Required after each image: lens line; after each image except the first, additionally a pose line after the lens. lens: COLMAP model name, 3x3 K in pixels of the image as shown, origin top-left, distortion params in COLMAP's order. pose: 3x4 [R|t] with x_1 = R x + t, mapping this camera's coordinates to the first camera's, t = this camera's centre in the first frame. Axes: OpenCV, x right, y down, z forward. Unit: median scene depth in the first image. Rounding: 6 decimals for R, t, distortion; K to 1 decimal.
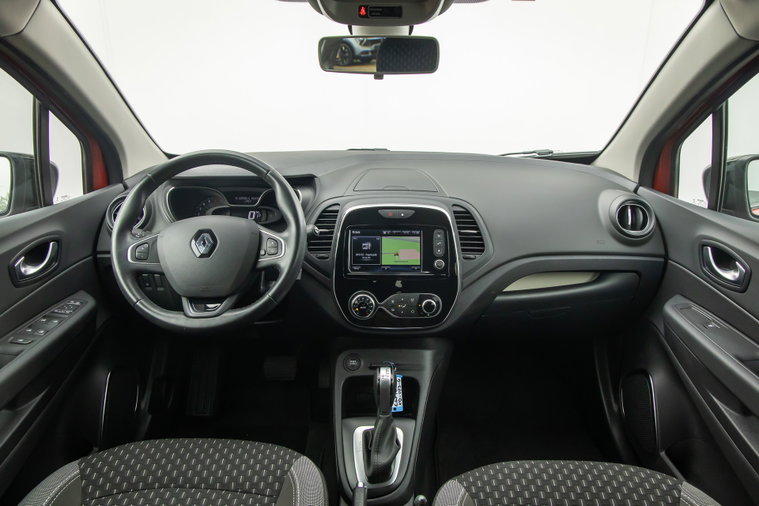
lens RADIAL K [[499.1, 0, 381.0], [0, 499.1, 250.7], [0, 0, 1]] dist [-0.010860, 0.008891]
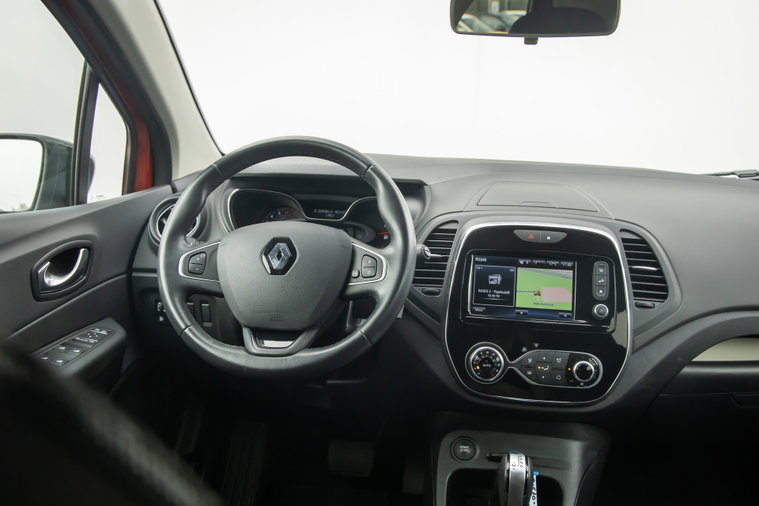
lens RADIAL K [[698.1, 0, 381.2], [0, 698.1, 247.1], [0, 0, 1]] dist [-0.016127, 0.000000]
pose [[0.989249, 0.051156, -0.137002, -0.055422], [-0.067080, 0.991183, -0.114263, 0.069147], [0.129949, 0.122225, 0.983959, 0.000702]]
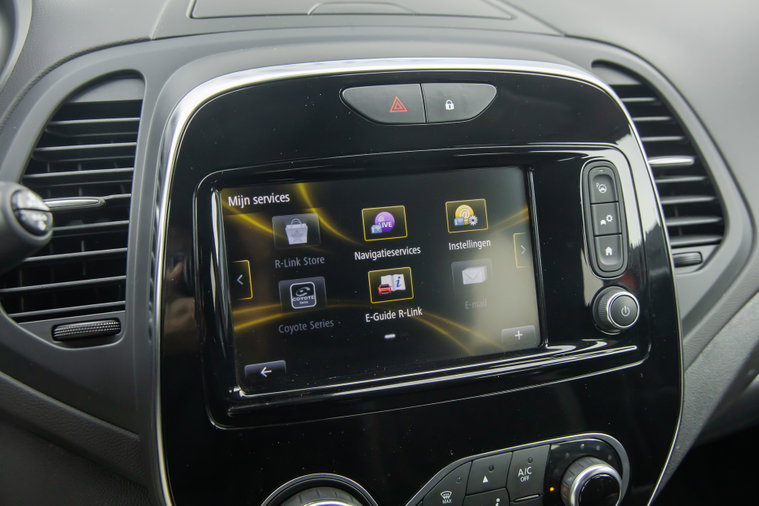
lens RADIAL K [[690.7, 0, 382.0], [0, 690.7, 250.8], [0, 0, 1]] dist [0.048724, 0.000000]
pose [[0.953010, -0.102511, 0.285066, -0.081292], [0.073755, 0.991205, 0.109873, -0.044482], [-0.293822, -0.083685, 0.952190, 0.708313]]
